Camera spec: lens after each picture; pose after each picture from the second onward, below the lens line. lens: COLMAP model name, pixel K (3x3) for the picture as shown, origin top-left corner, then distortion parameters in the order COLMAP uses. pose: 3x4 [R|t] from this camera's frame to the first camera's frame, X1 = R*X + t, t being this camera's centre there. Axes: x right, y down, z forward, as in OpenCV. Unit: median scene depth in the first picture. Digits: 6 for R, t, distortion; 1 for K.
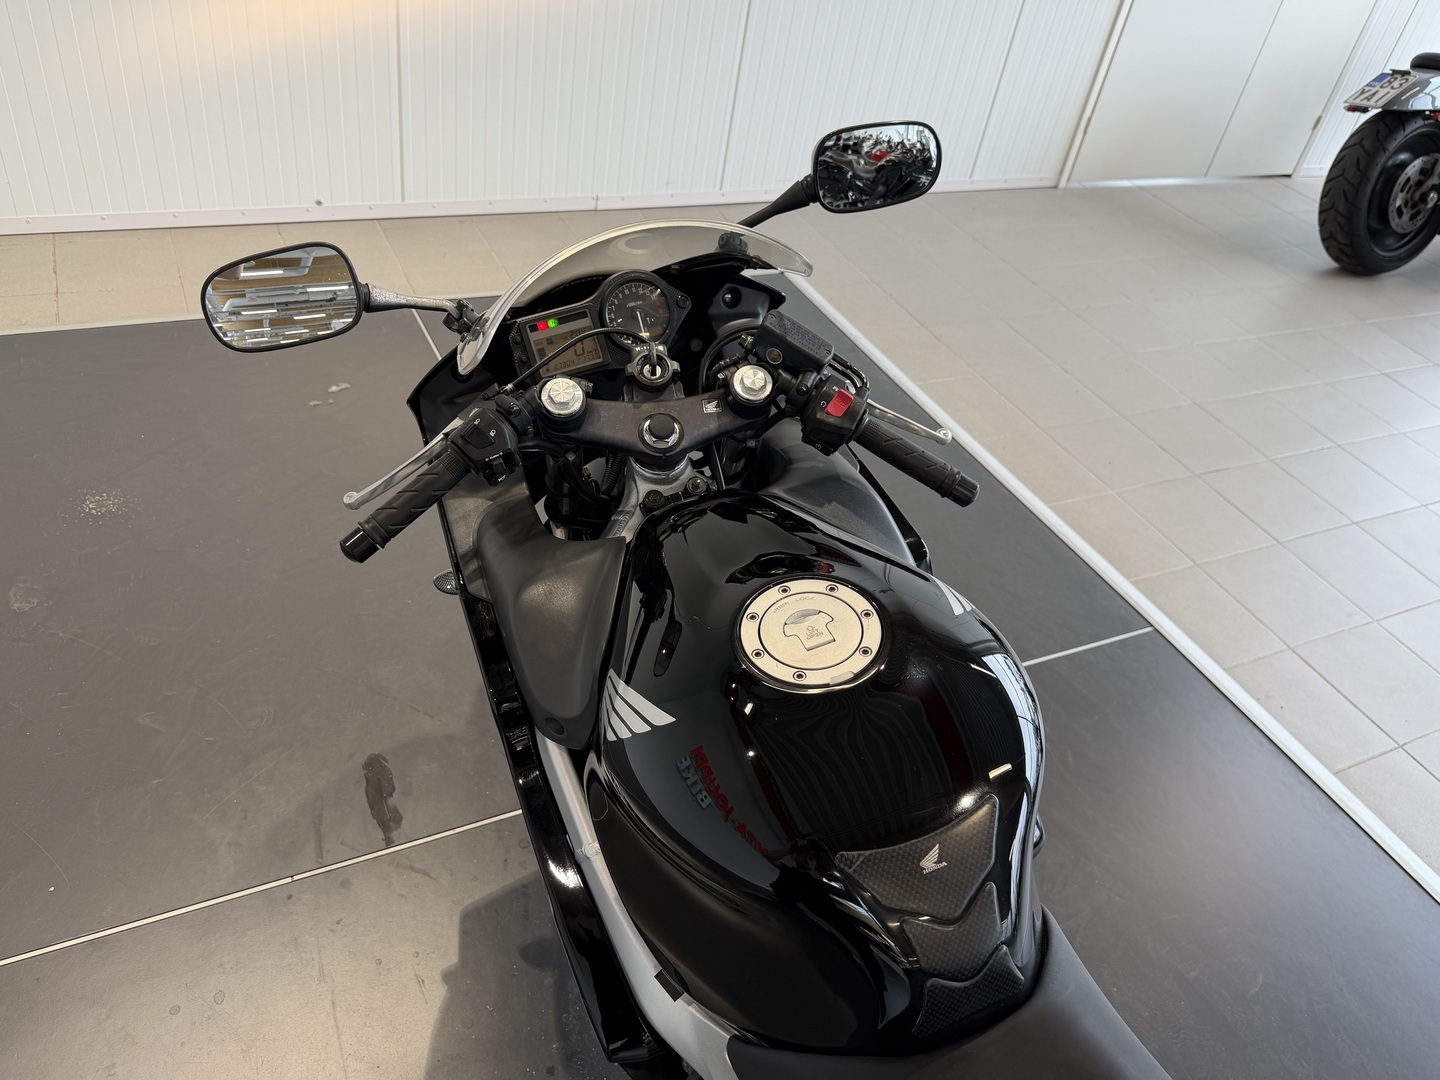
lens RADIAL K [[1096.8, 0, 767.8], [0, 1096.8, 542.3], [0, 0, 1]] dist [0.094496, -0.078519]
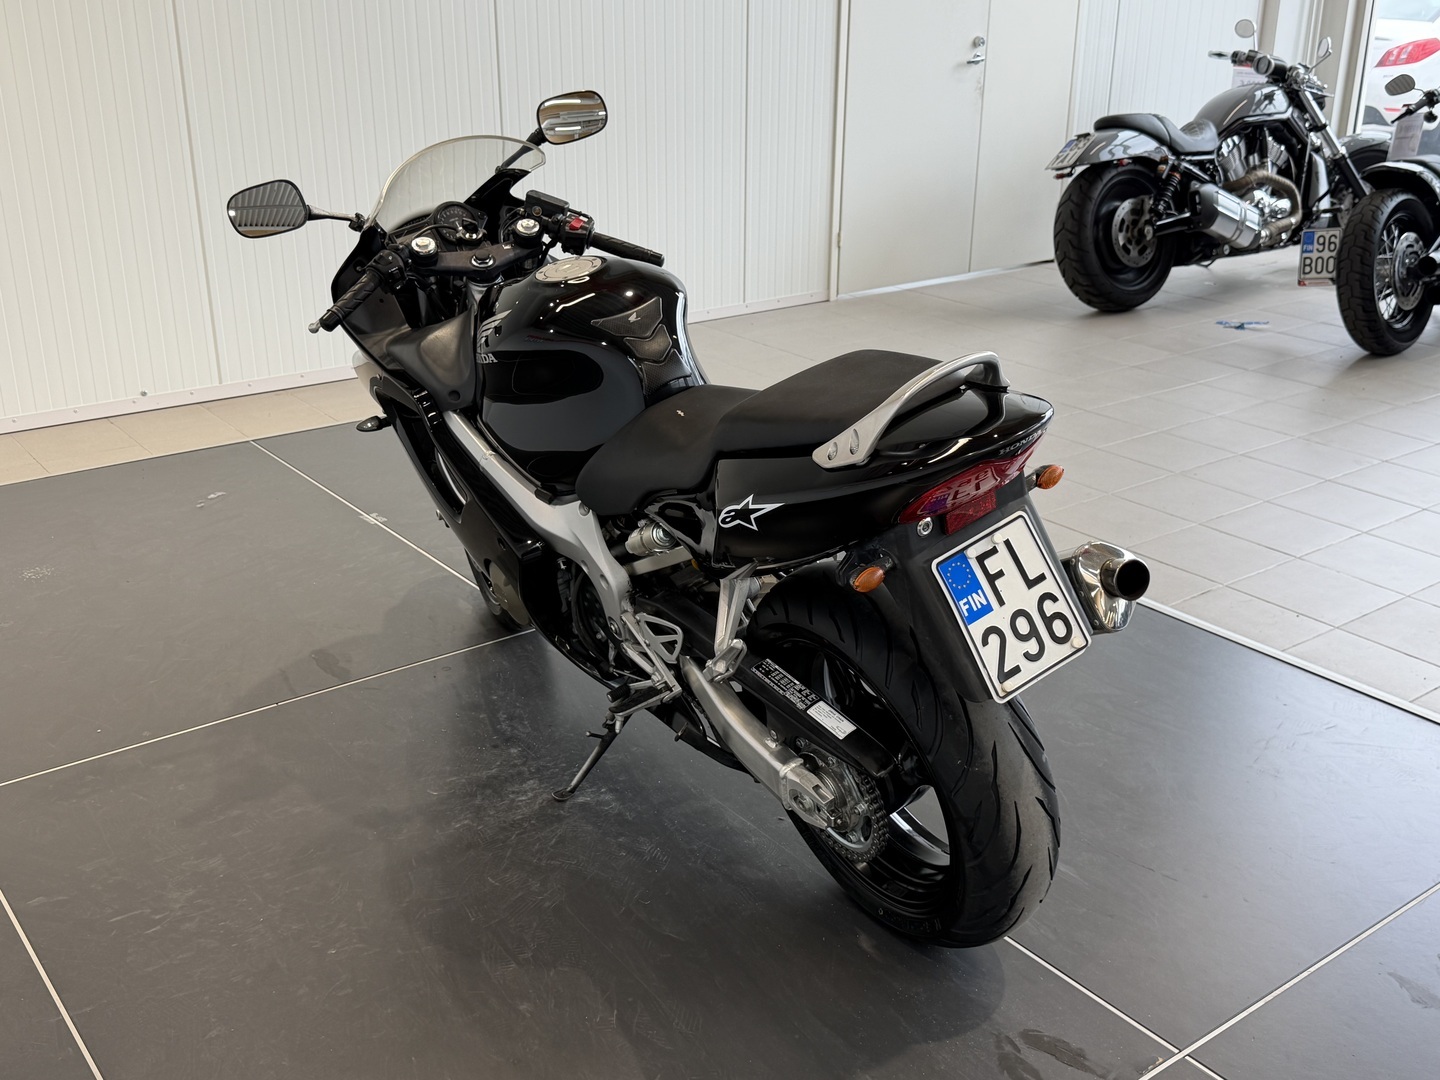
lens RADIAL K [[1515.6, 0, 729.1], [0, 1515.6, 533.1], [0, 0, 1]] dist [0.157287, 0.025592]
pose [[0.974654, -0.204744, 0.090161, -0.005813], [0.222096, 0.933958, -0.279993, 0.308286], [-0.026880, 0.292921, 0.955759, -0.351555]]
